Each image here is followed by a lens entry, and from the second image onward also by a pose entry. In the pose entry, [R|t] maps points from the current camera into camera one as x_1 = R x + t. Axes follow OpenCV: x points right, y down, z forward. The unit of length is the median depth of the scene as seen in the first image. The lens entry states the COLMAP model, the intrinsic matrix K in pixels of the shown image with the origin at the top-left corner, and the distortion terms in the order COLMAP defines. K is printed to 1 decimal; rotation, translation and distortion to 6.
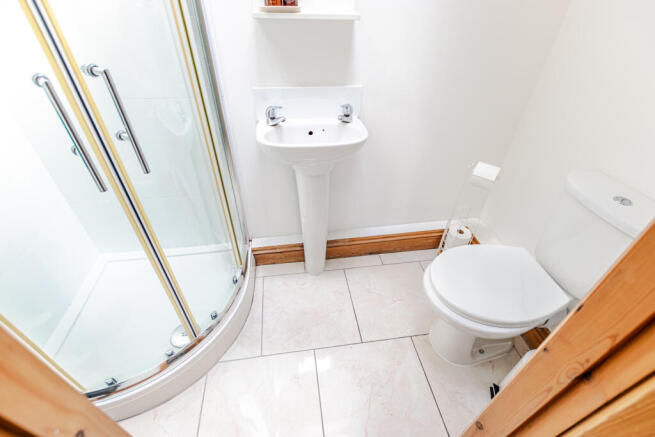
lens RADIAL K [[296.2, 0, 327.5], [0, 296.2, 218.5], [0, 0, 1]] dist [0.001292, 0.000031]
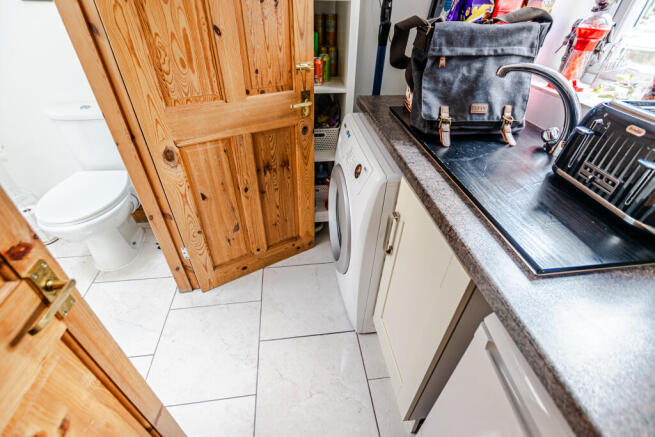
lens RADIAL K [[296.2, 0, 327.5], [0, 296.2, 218.5], [0, 0, 1]] dist [0.001292, 0.000031]
pose [[0.017537, -0.635659, 0.771770, -0.542523], [0.584218, 0.632927, 0.508028, 0.258969], [-0.811407, 0.441973, 0.382463, -0.358138]]
